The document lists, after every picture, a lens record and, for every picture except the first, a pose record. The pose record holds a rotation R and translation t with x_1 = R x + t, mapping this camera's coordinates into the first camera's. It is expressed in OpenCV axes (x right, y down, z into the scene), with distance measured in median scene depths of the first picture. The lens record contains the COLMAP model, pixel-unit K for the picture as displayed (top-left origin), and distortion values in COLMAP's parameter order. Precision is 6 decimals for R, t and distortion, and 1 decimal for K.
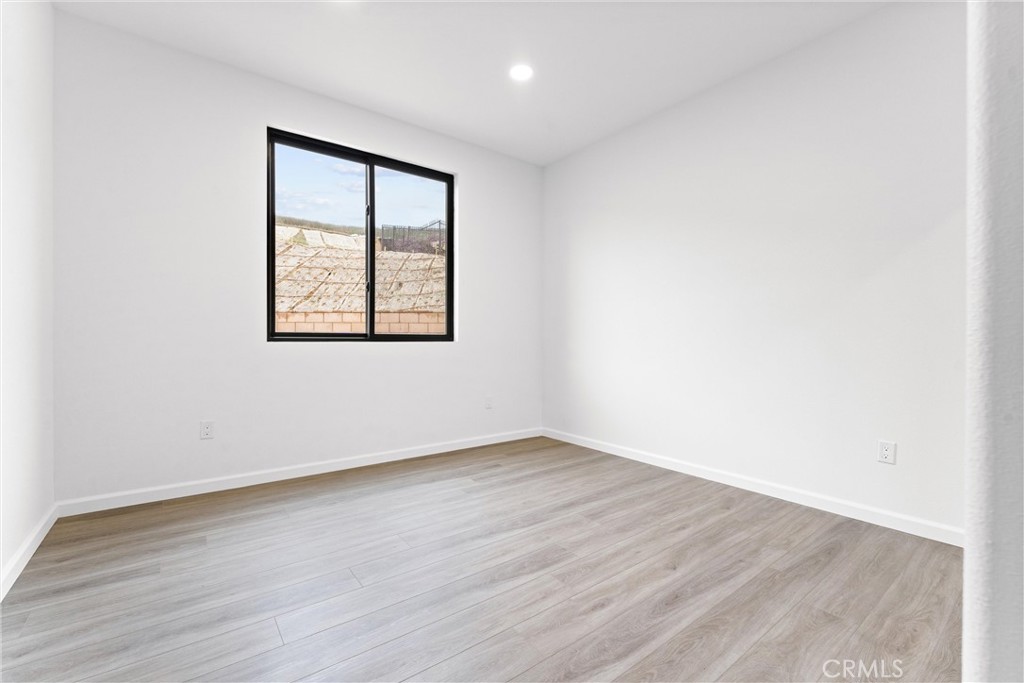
lens RADIAL K [[418.1, 0, 512.0], [0, 418.1, 341.5], [0, 0, 1]] dist [0.001013, 0.000135]
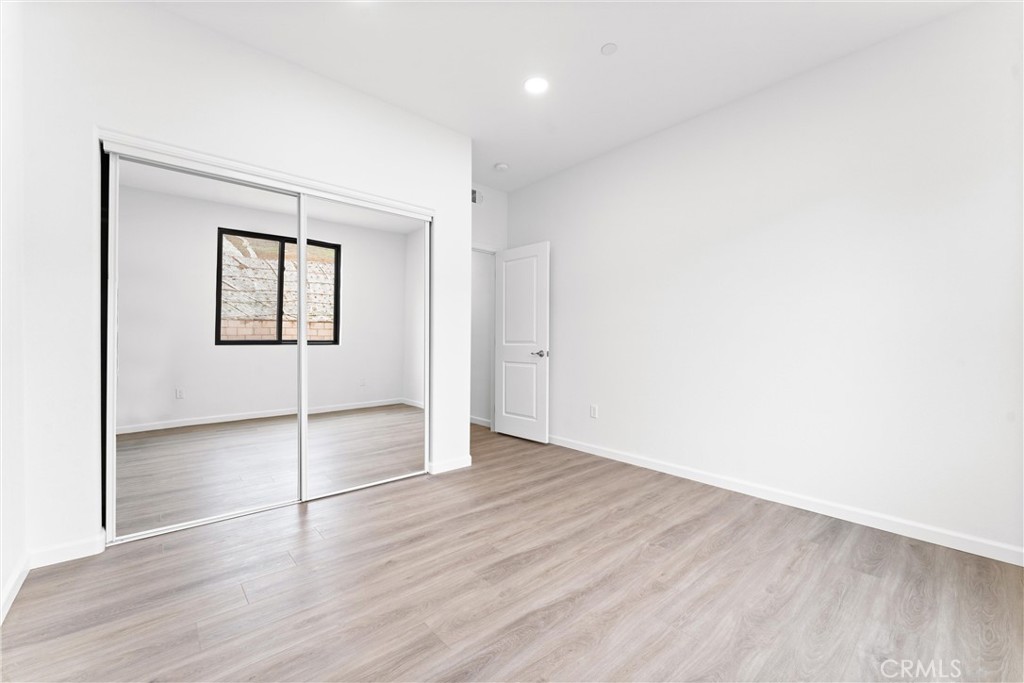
lens RADIAL K [[418.1, 0, 512.0], [0, 418.1, 341.5], [0, 0, 1]] dist [0.001013, 0.000135]
pose [[-0.997389, -0.013364, -0.070967, 0.145386], [-0.014027, 0.999862, 0.008860, -0.048137], [0.070839, 0.009832, -0.997439, 2.011901]]
